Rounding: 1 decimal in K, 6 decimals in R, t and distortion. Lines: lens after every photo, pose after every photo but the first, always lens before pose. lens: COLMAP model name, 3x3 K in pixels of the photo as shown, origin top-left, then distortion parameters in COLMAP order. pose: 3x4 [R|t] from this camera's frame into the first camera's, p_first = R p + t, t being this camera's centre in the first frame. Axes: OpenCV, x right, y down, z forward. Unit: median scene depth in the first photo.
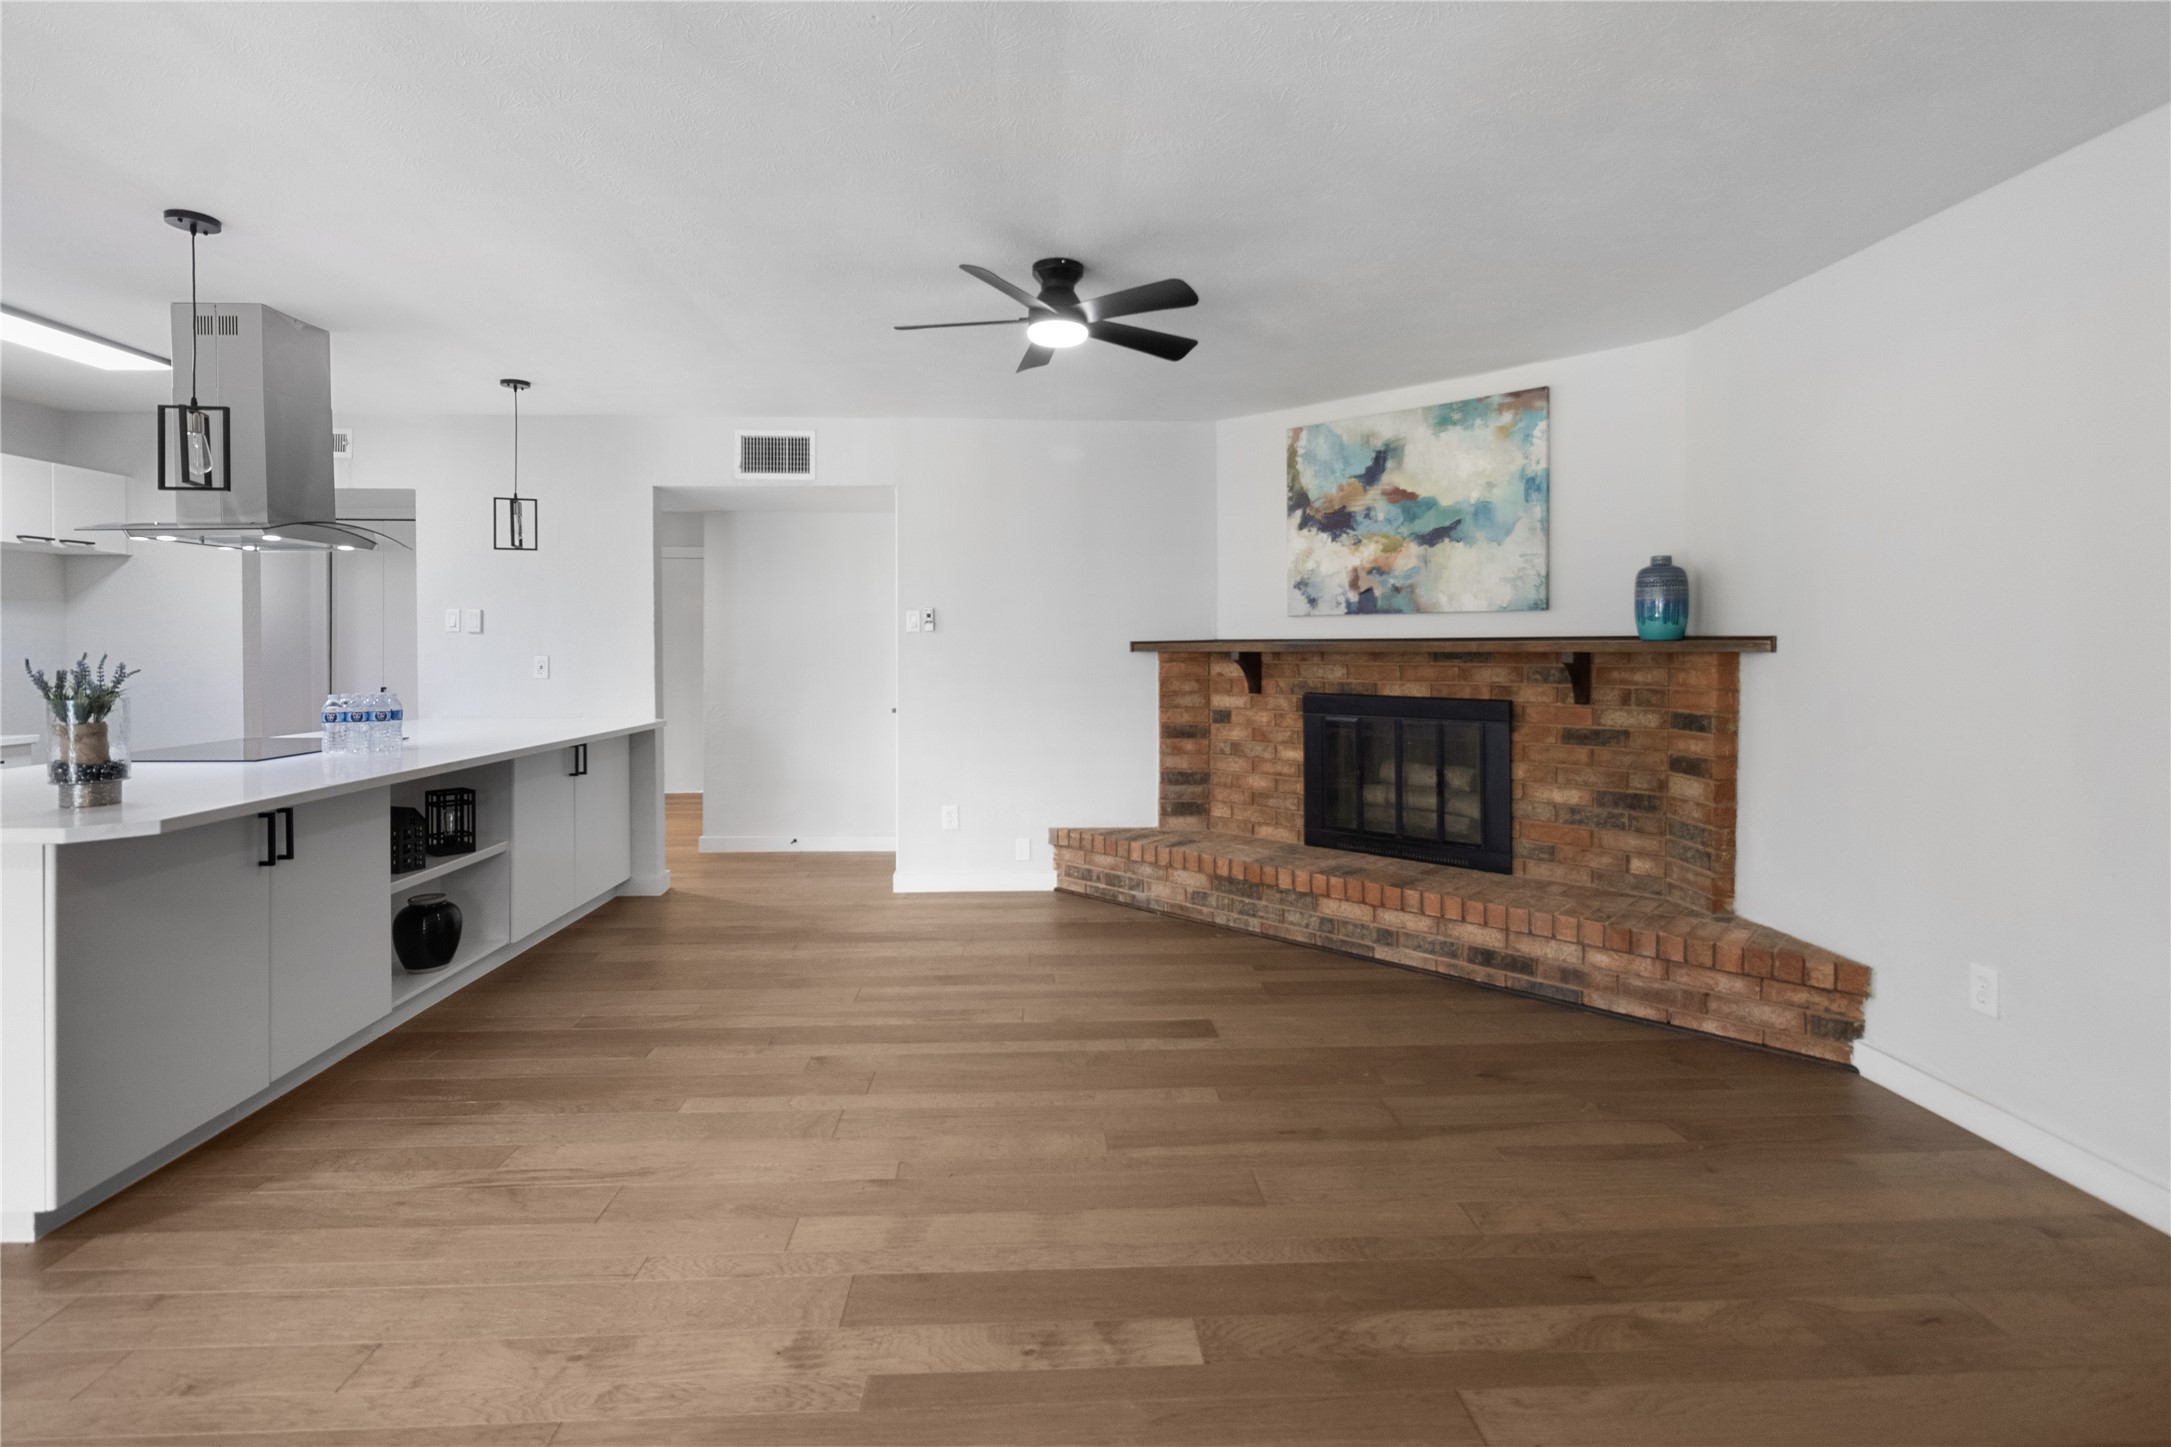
lens RADIAL K [[1028.5, 0, 1086.4], [0, 1028.5, 638.8], [0, 0, 1]] dist [-0.001010, 0.000089]
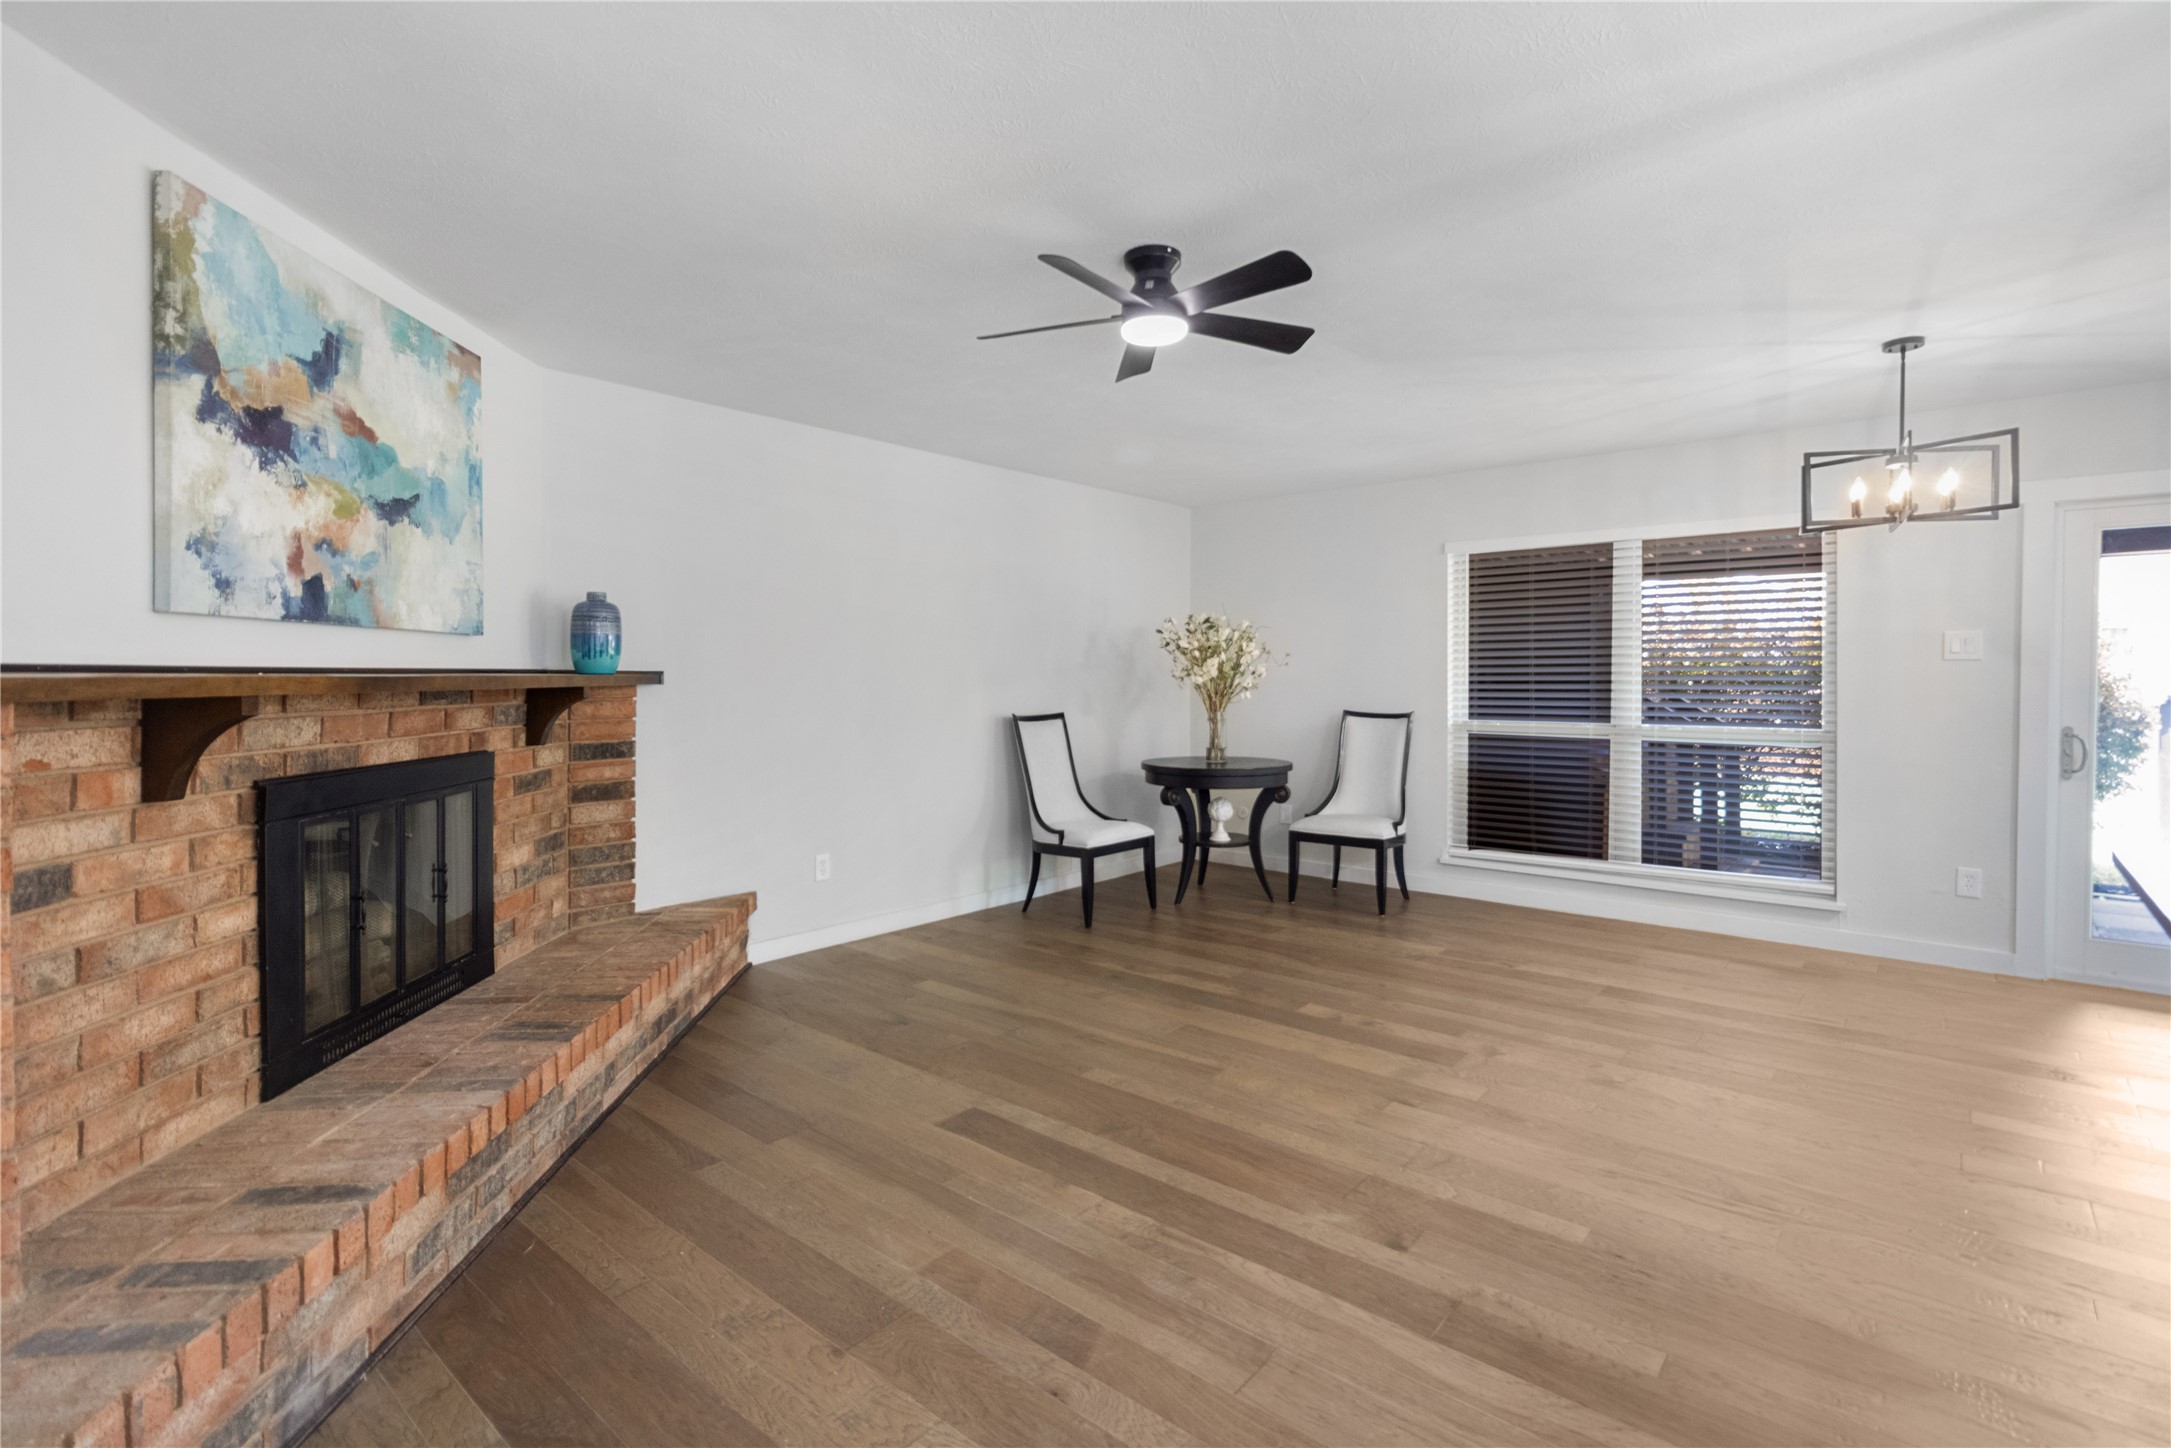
lens RADIAL K [[1025.4, 0, 1086.8], [0, 1025.4, 683.0], [0, 0, 1]] dist [0.000612, 0.000086]
pose [[-0.729444, -0.000811, 0.684040, -0.386197], [-0.000419, 1.000000, 0.000738, 0.007258], [-0.684040, 0.000252, -0.729445, 1.089336]]
